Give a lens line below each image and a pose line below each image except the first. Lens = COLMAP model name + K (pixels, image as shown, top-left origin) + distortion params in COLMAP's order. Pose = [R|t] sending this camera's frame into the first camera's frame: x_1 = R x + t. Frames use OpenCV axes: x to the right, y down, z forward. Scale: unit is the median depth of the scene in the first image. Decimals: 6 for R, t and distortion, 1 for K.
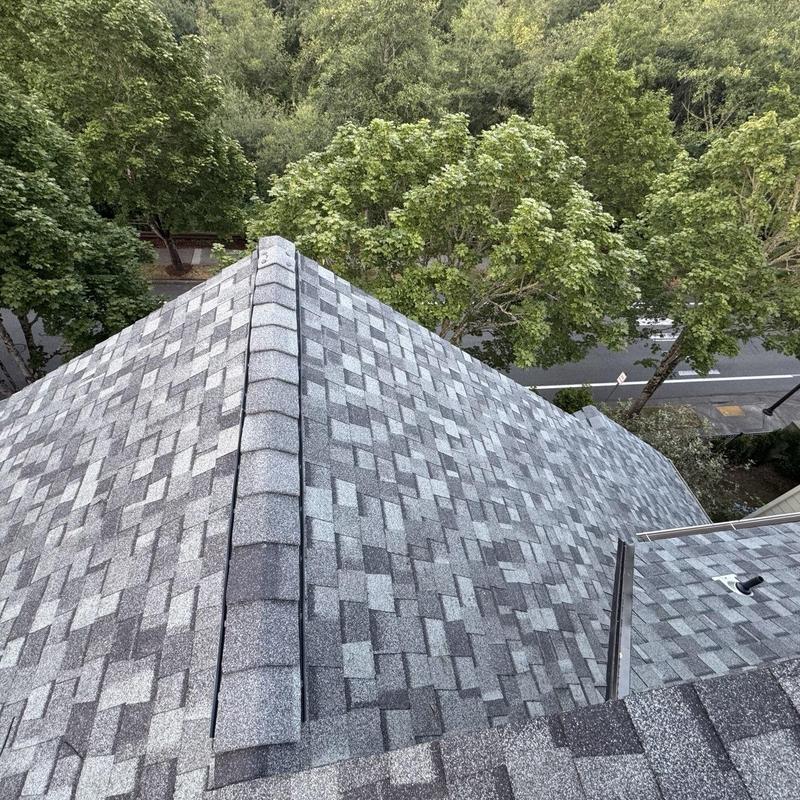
lens RADIAL K [[420.4, 0, 400.0], [0, 420.4, 400.0], [0, 0, 1]] dist [0.005623, 0.002074]
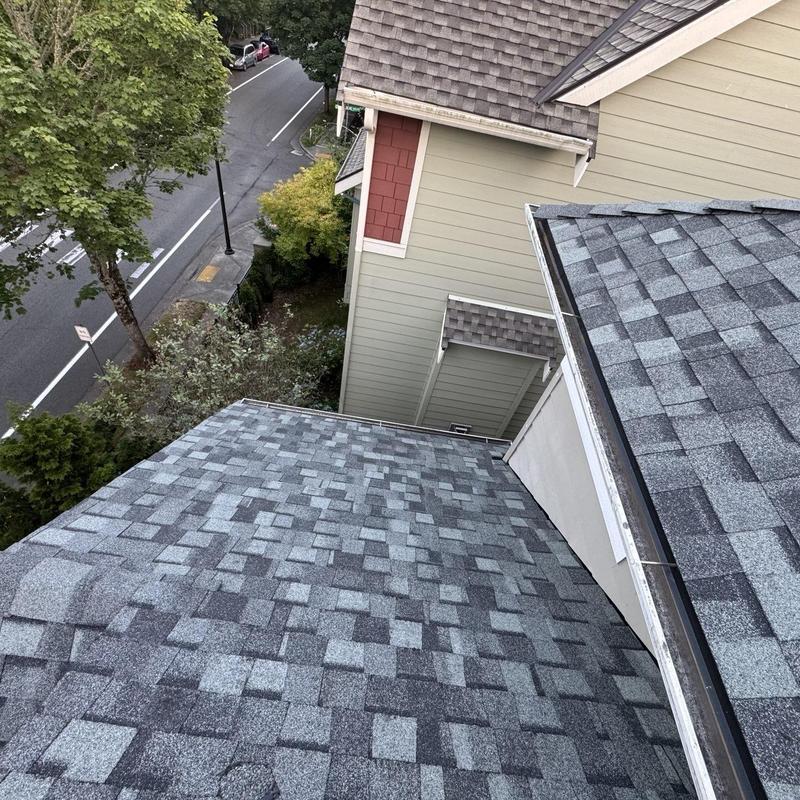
lens RADIAL K [[420.4, 0, 400.0], [0, 420.4, 400.0], [0, 0, 1]] dist [0.005623, 0.002074]
pose [[0.241996, -0.768279, 0.592609, 0.164727], [0.634015, 0.587544, 0.502808, -0.009227], [-0.734481, 0.254046, 0.629284, 0.230999]]
